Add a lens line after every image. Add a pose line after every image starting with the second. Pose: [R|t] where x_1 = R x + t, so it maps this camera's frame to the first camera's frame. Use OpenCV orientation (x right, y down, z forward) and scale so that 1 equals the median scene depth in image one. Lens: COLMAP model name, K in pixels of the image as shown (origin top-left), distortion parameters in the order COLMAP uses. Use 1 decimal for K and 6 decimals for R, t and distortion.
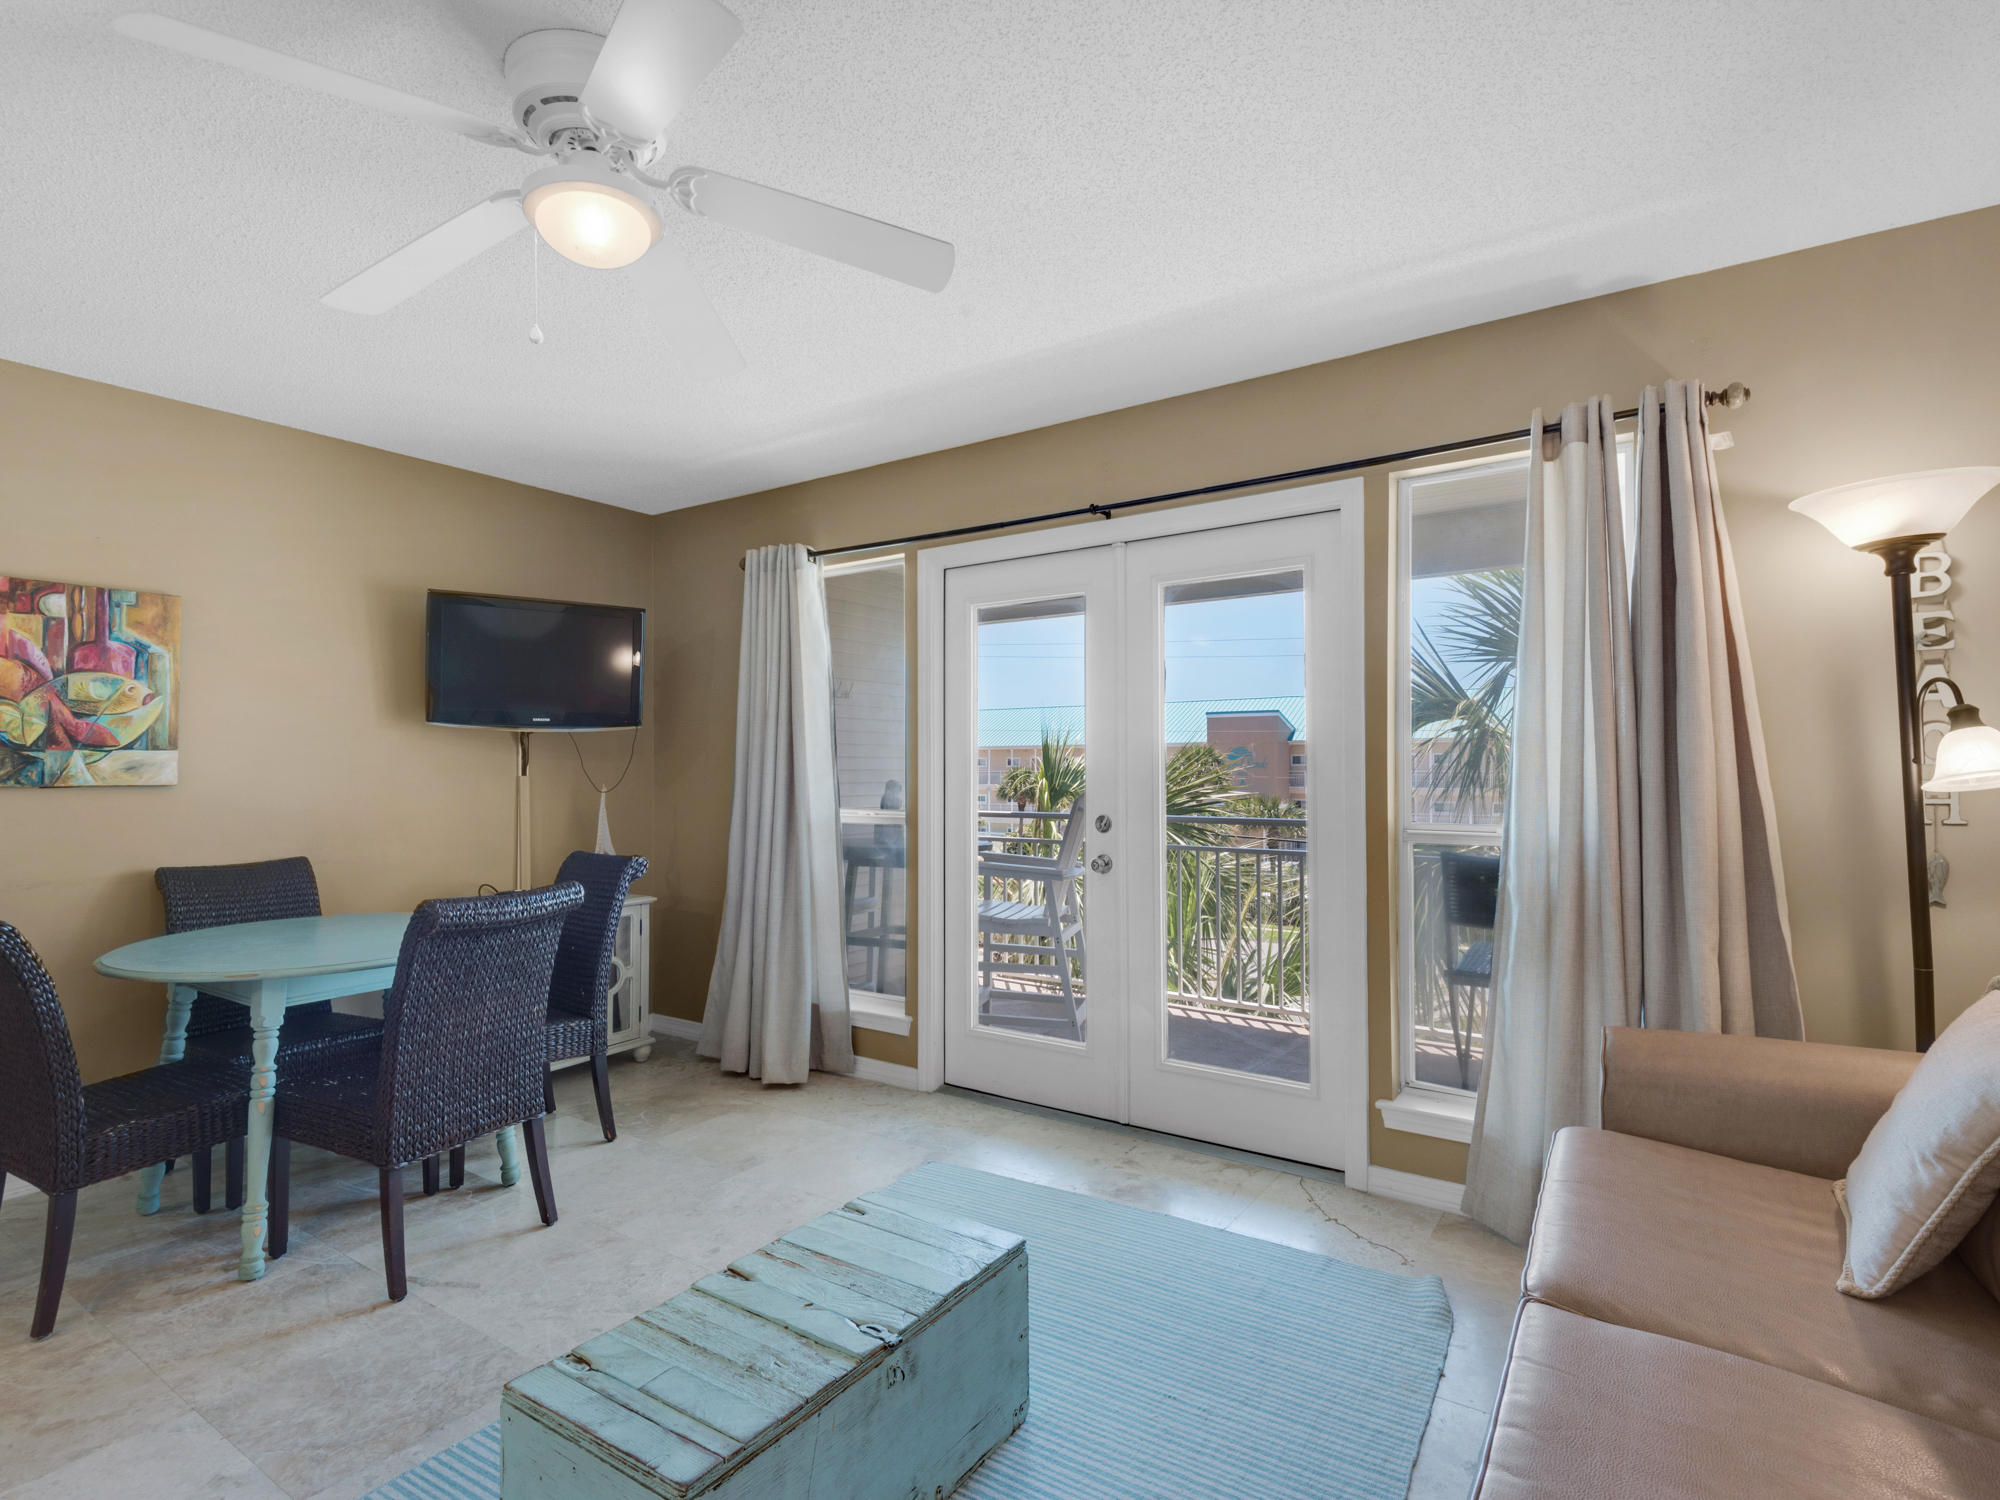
lens RADIAL K [[1022.9, 0, 1008.2], [0, 1022.9, 749.3], [0, 0, 1]] dist [0.030019, -0.021267]
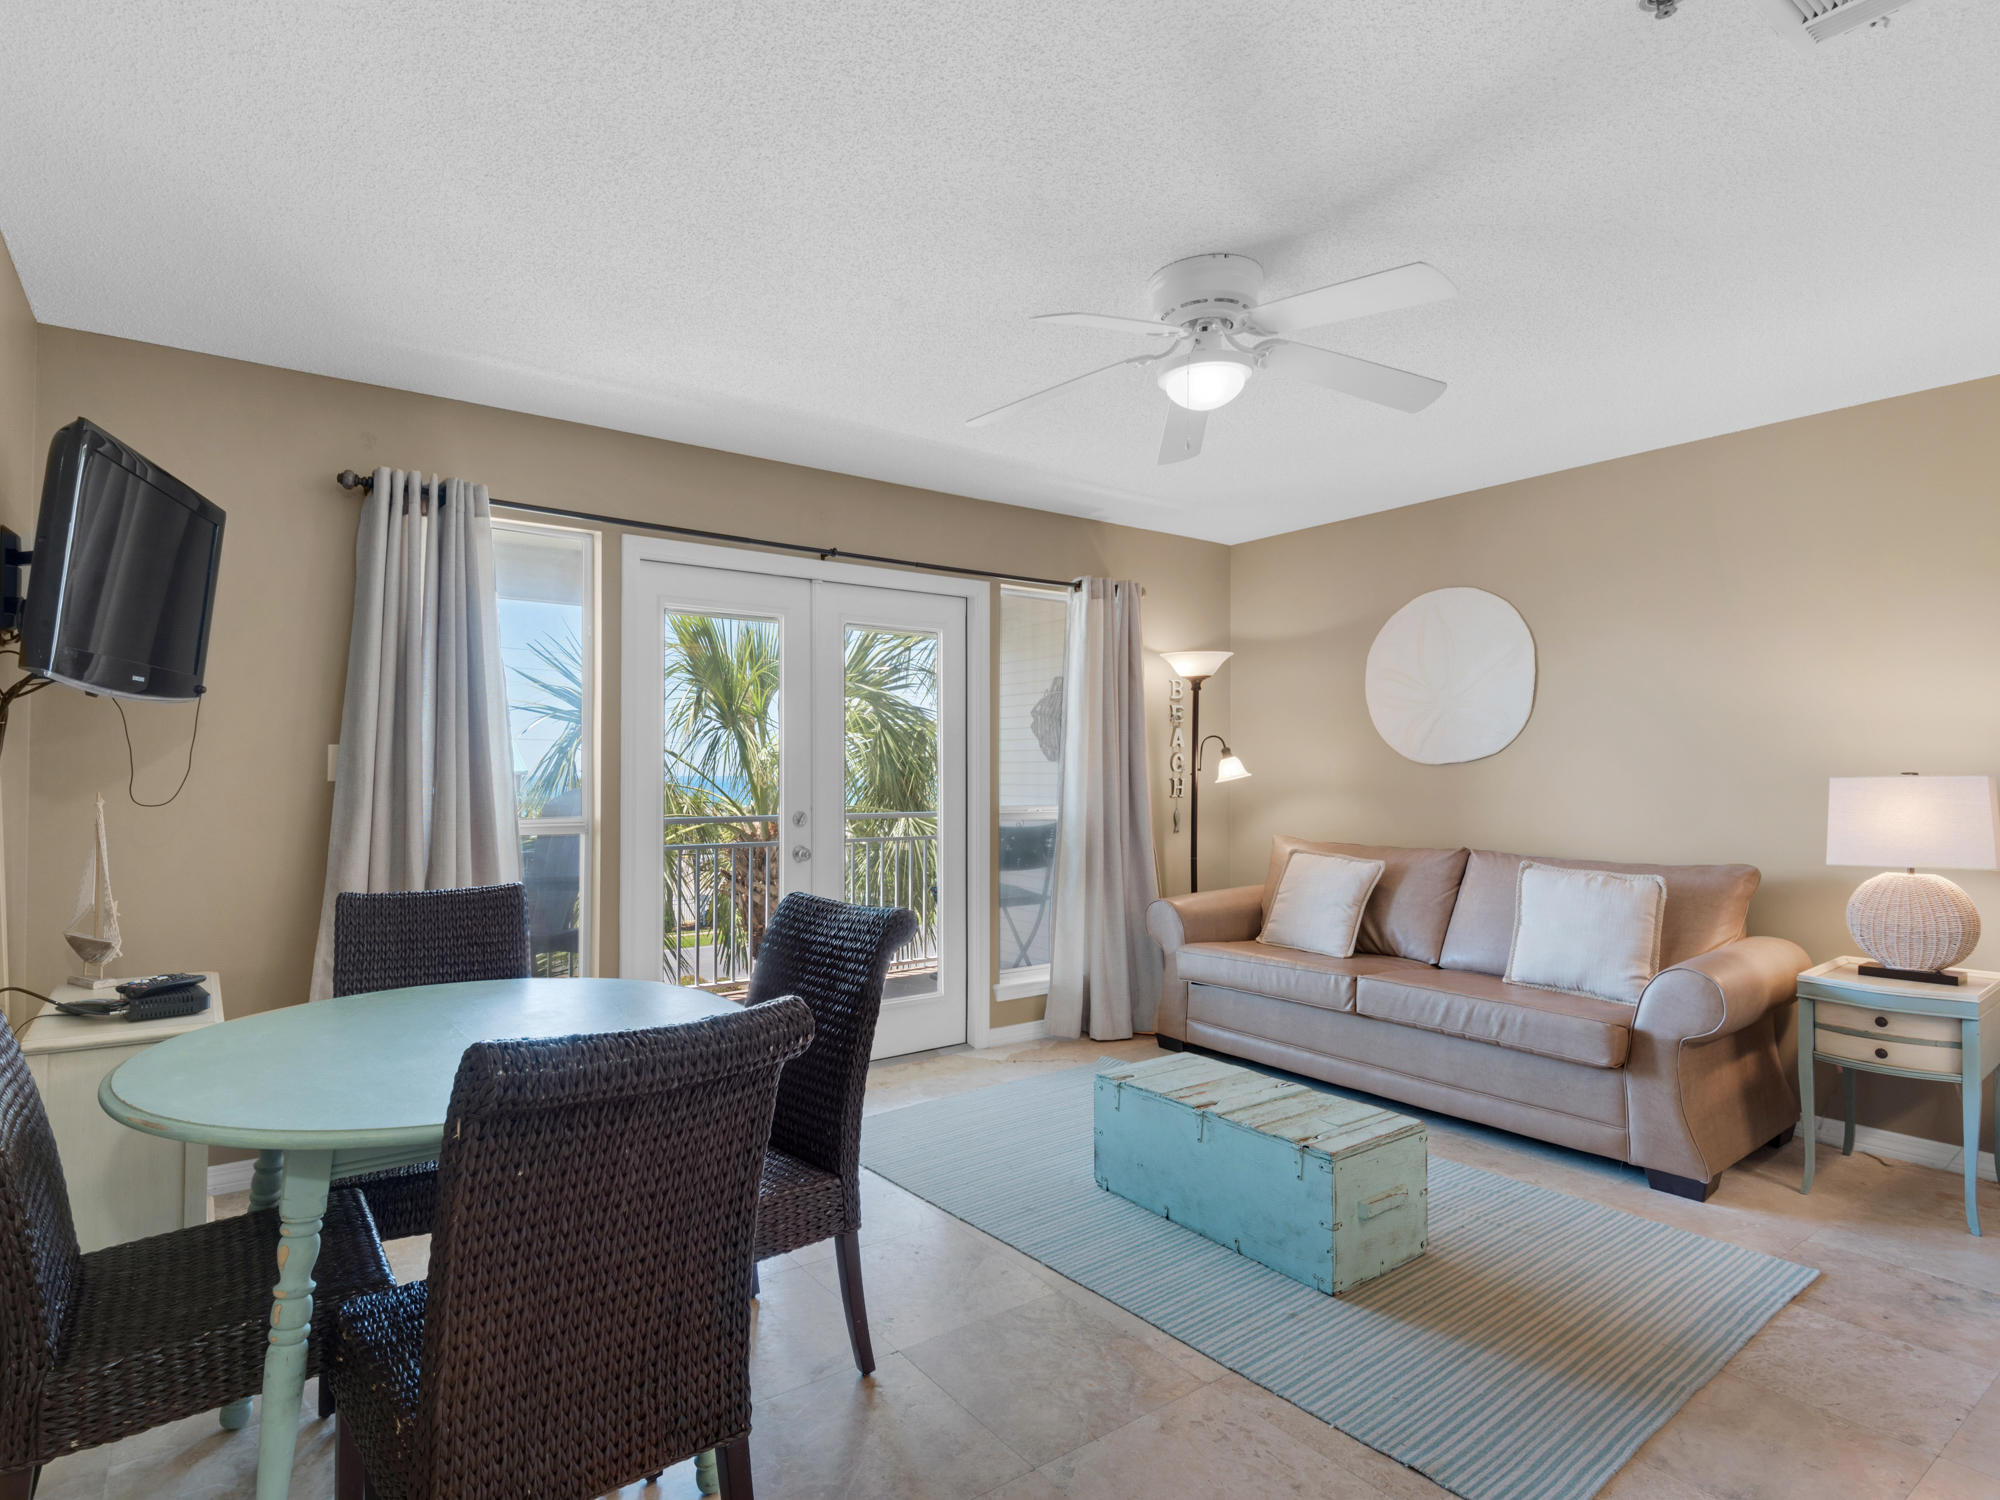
lens RADIAL K [[1046.4, 0, 948.0], [0, 1046.4, 751.5], [0, 0, 1]] dist [0.000312, -0.001508]
pose [[0.347825, 0.024491, 0.937239, -1.072522], [-0.020376, 0.999620, -0.018559, 0.016884], [-0.937338, -0.012642, 0.348192, 0.483995]]
